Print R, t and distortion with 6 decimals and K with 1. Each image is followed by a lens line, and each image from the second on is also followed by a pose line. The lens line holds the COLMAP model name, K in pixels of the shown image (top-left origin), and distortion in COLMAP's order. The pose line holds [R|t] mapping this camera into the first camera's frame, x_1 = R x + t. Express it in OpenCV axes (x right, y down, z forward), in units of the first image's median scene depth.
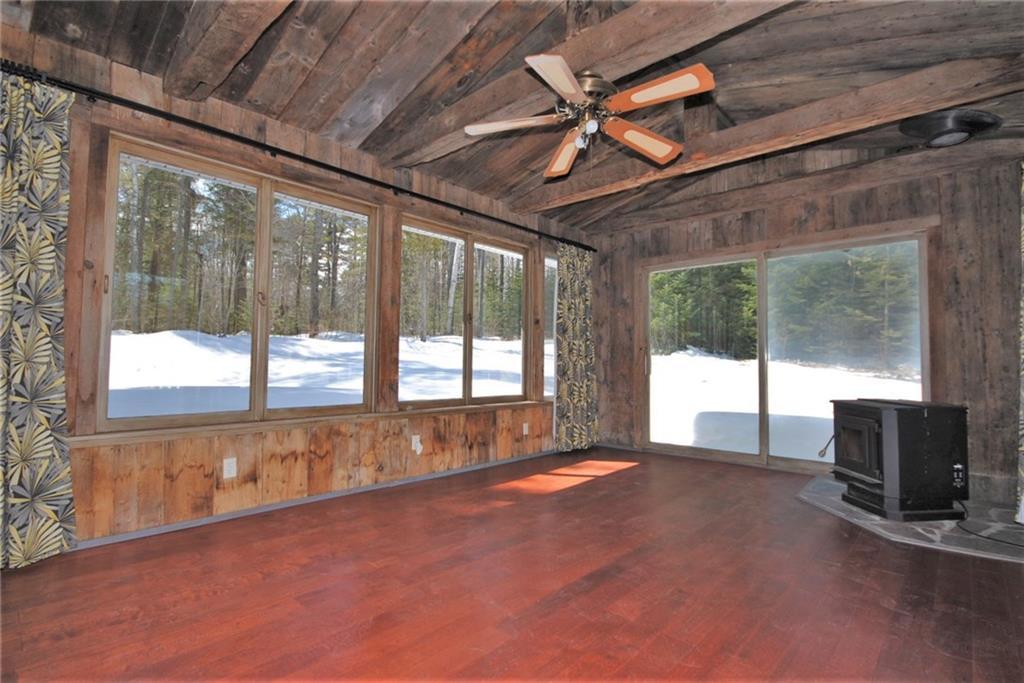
lens RADIAL K [[464.5, 0, 512.0], [0, 464.5, 341.5], [0, 0, 1]] dist [0.000712, 0.000050]
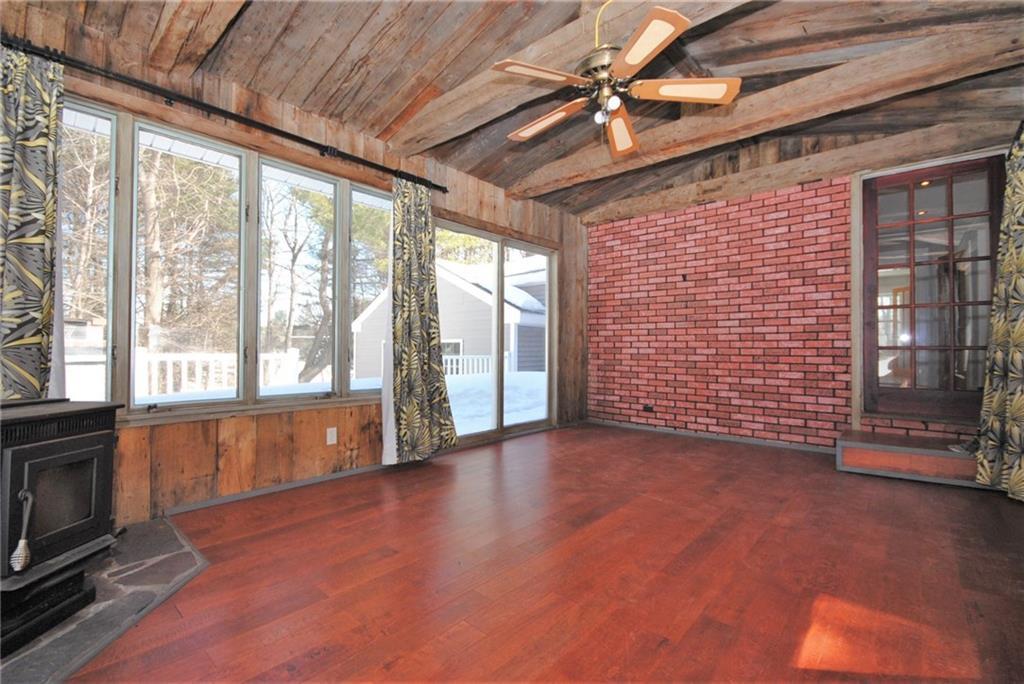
lens RADIAL K [[464.5, 0, 512.0], [0, 464.5, 342.0], [0, 0, 1]] dist [0.000712, 0.000050]
pose [[-0.999334, -0.016519, -0.032550, 0.386885], [-0.014324, 0.997680, -0.066549, 0.117405], [0.033574, -0.066039, -0.997252, 1.954979]]
